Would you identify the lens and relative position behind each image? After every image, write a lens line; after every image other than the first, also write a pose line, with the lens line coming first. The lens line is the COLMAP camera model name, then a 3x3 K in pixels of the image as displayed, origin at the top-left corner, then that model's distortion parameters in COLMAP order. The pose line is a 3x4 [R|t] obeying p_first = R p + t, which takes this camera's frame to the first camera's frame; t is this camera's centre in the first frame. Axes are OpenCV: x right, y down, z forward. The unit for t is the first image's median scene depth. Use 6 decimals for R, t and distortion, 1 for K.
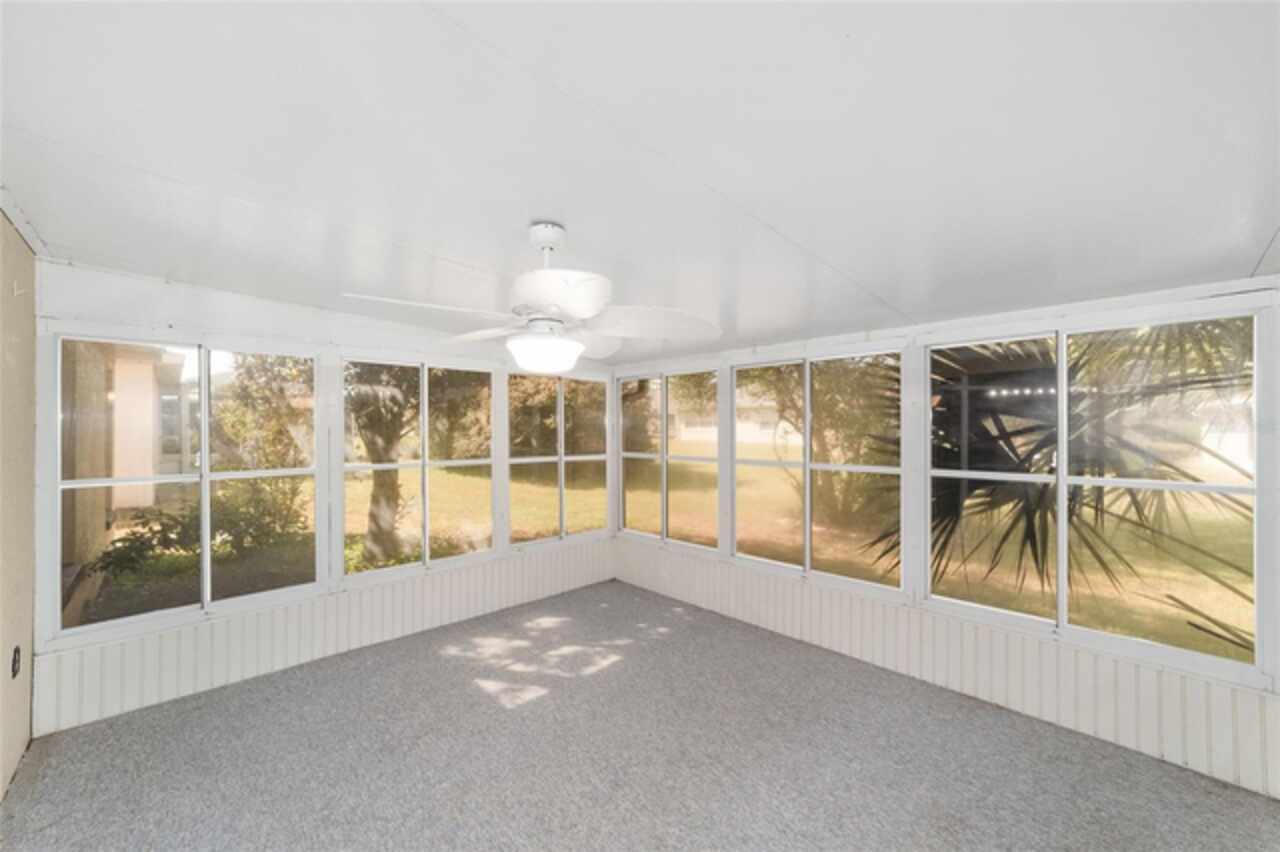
lens RADIAL K [[492.7, 0, 636.2], [0, 492.7, 432.6], [0, 0, 1]] dist [-0.021392, 0.011856]
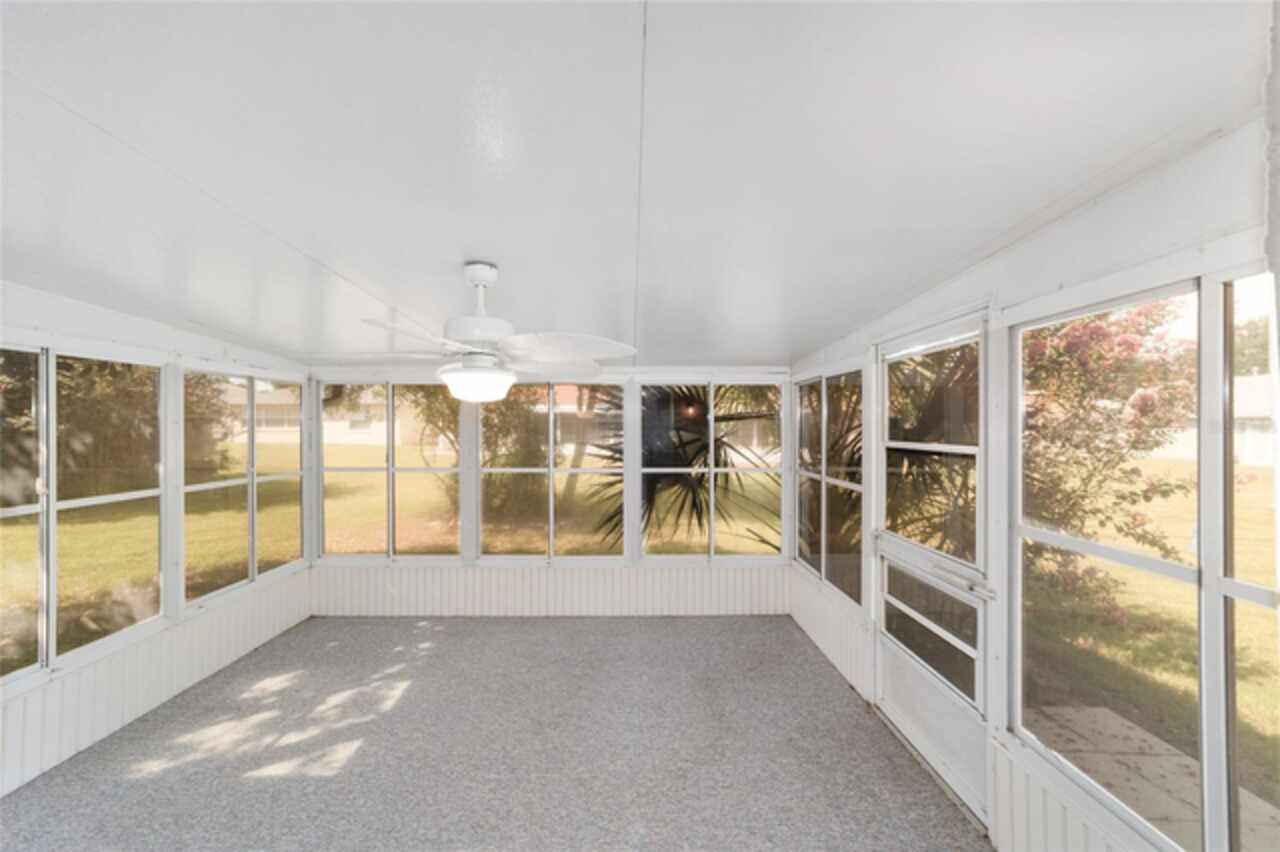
lens RADIAL K [[492.7, 0, 636.2], [0, 492.7, 432.6], [0, 0, 1]] dist [-0.021392, 0.011856]
pose [[0.686525, -0.007942, 0.727063, -0.409536], [0.004409, 0.999967, 0.006761, -0.035702], [-0.727093, -0.001436, 0.686537, 0.015484]]
